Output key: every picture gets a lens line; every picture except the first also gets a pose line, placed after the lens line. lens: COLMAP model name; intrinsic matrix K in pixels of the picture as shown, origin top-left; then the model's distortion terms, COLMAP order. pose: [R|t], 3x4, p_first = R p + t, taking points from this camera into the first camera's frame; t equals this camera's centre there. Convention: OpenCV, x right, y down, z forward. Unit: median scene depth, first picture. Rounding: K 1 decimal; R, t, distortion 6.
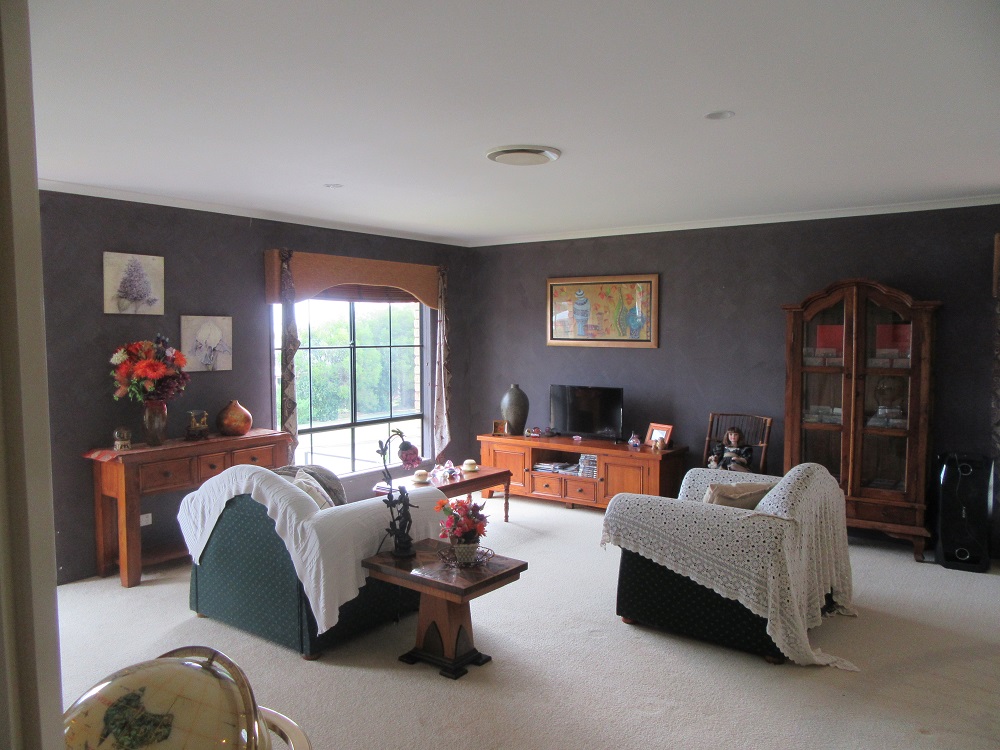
lens RADIAL K [[739.7, 0, 500.2], [0, 739.7, 376.8], [0, 0, 1]] dist [0.011421, -0.001424]
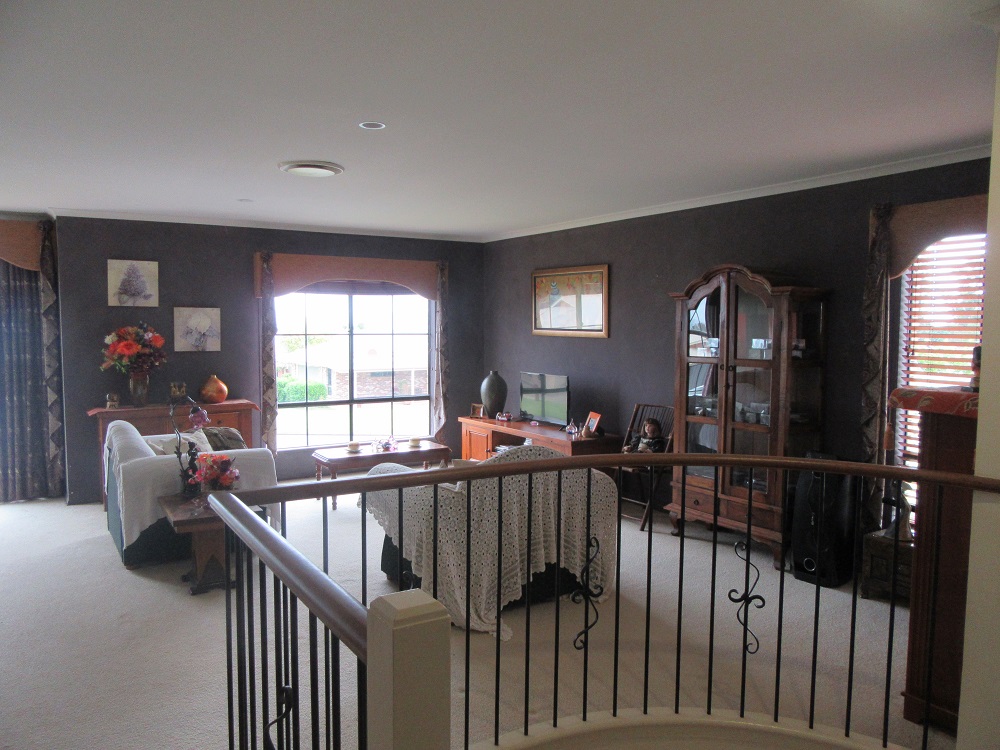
lens RADIAL K [[739.7, 0, 501.1], [0, 739.7, 374.7], [0, 0, 1]] dist [0.011421, -0.001424]
pose [[0.933313, 0.028487, -0.357932, 0.536940], [-0.025853, 0.999592, 0.012146, 0.003192], [0.358132, -0.002082, 0.933669, 0.009298]]
